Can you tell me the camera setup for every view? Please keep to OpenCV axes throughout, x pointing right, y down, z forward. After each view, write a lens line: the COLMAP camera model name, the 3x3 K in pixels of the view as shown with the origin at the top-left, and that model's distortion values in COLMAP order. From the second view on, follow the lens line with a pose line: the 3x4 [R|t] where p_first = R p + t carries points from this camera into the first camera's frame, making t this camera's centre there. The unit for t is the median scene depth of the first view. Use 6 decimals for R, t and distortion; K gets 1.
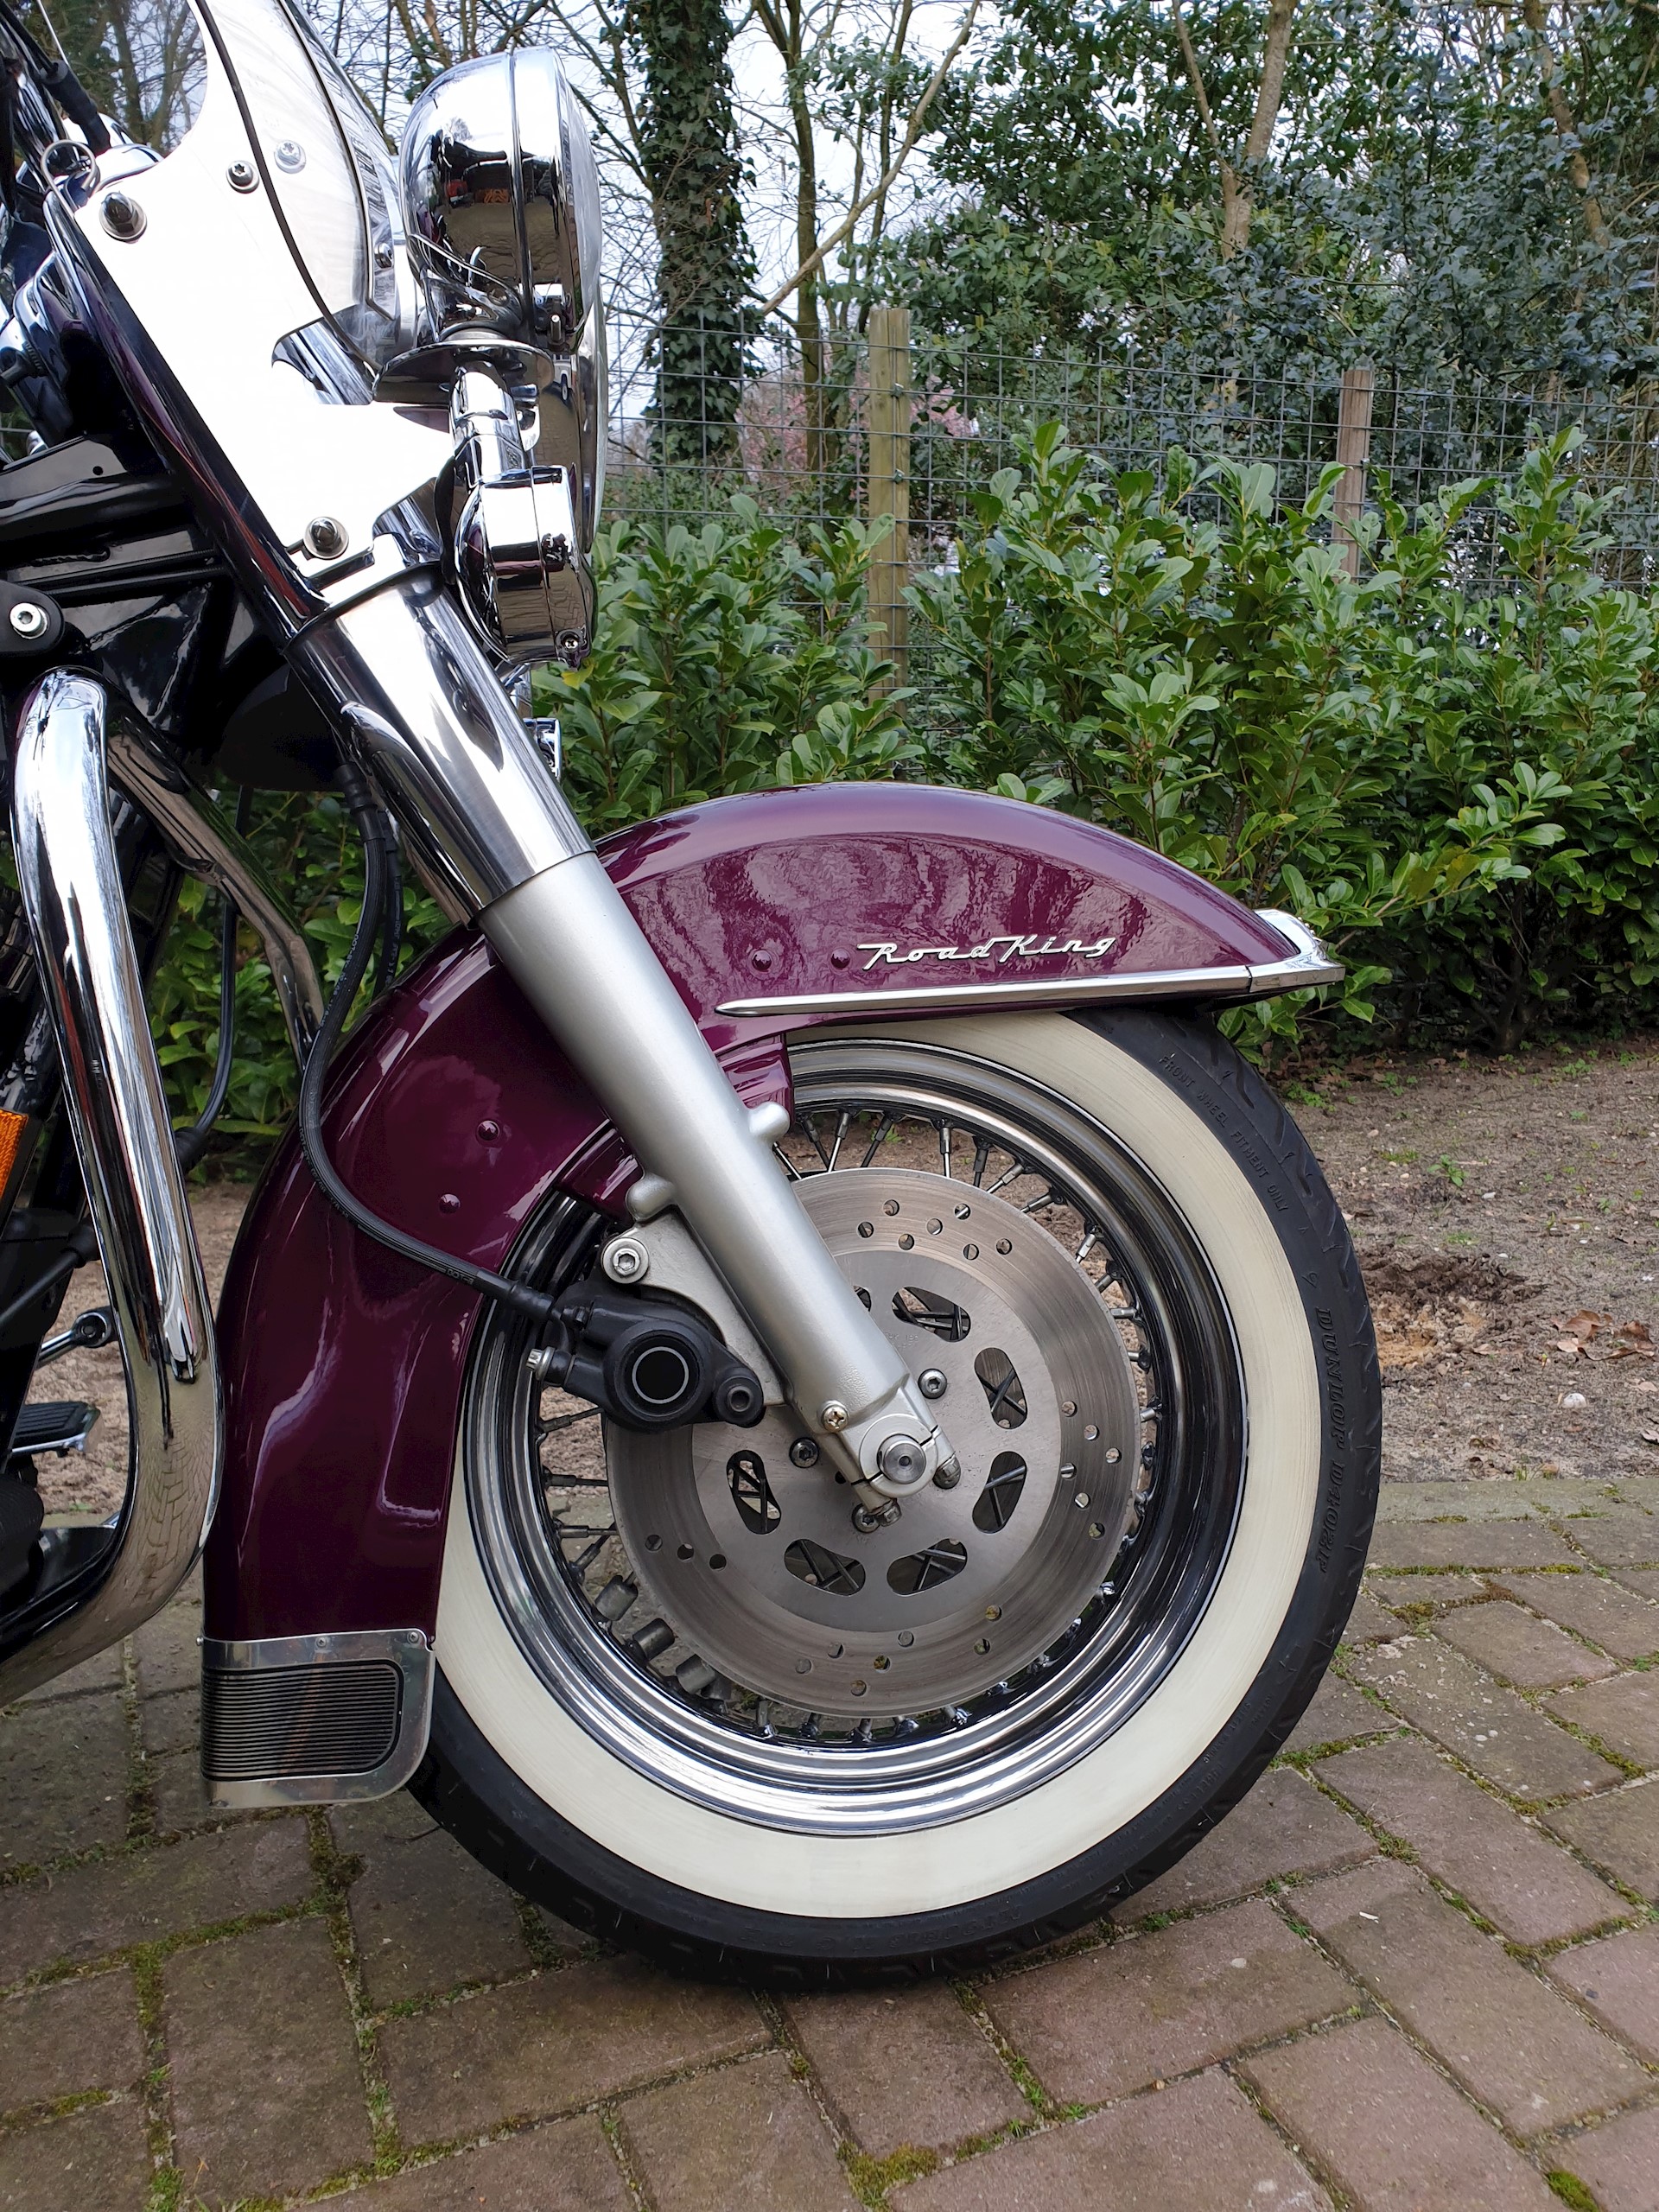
lens RADIAL K [[1733.5, 0, 831.9], [0, 1733.5, 1120.2], [0, 0, 1]] dist [0.006567, 0.029242]
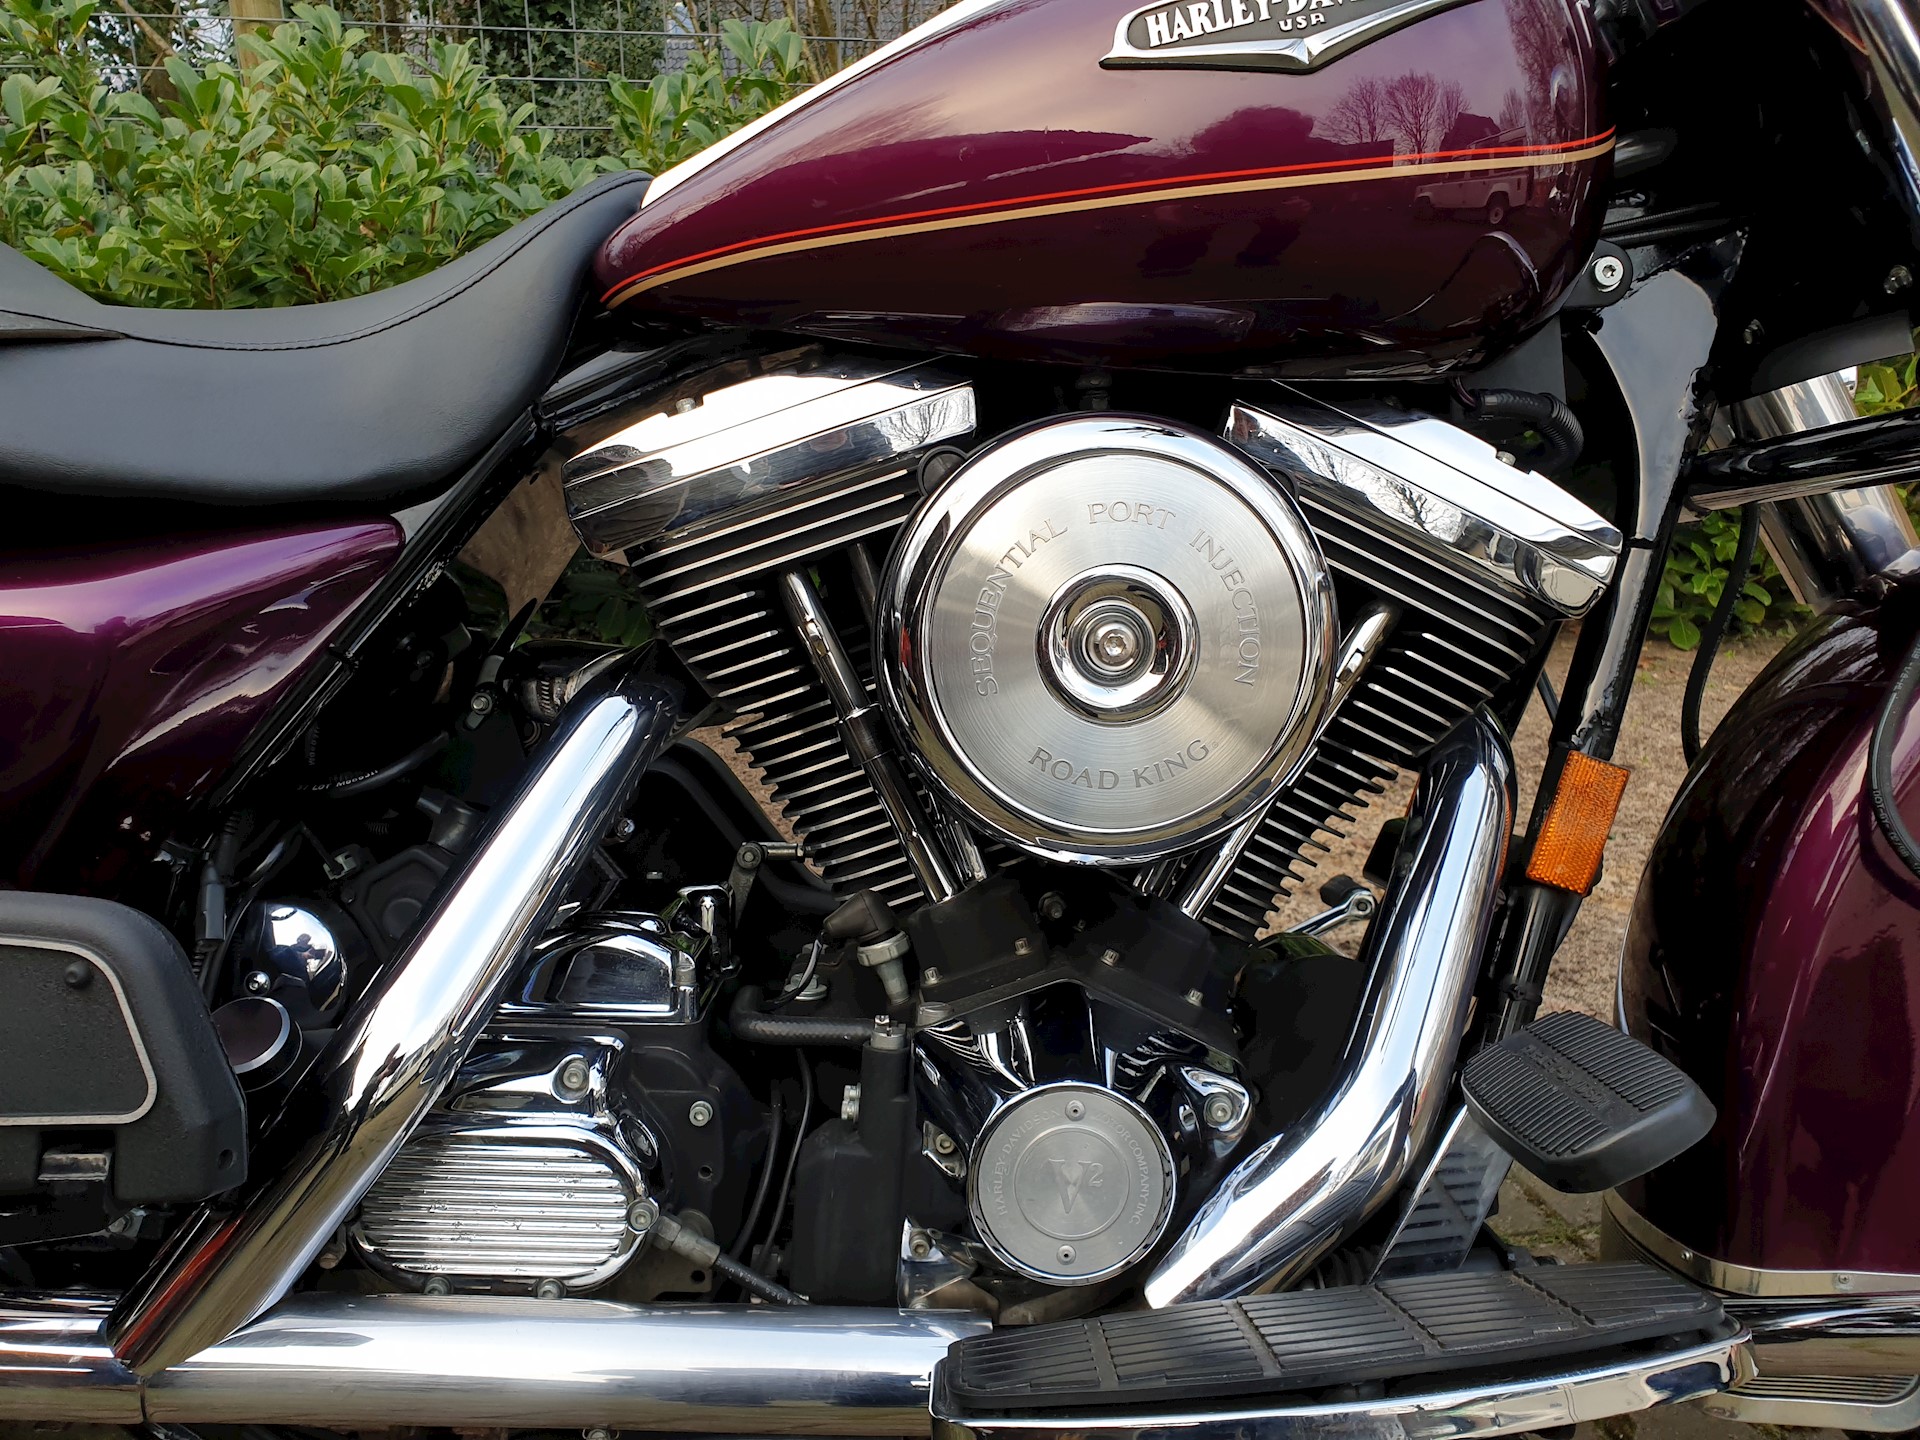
lens RADIAL K [[1504.6, 0, 935.6], [0, 1504.6, 709.8], [0, 0, 1]] dist [0.006567, 0.029242]
pose [[0.985987, 0.052503, -0.158342, -0.172505], [-0.037584, 0.994692, 0.095785, -0.025430], [0.162531, -0.088492, 0.982727, 0.014568]]
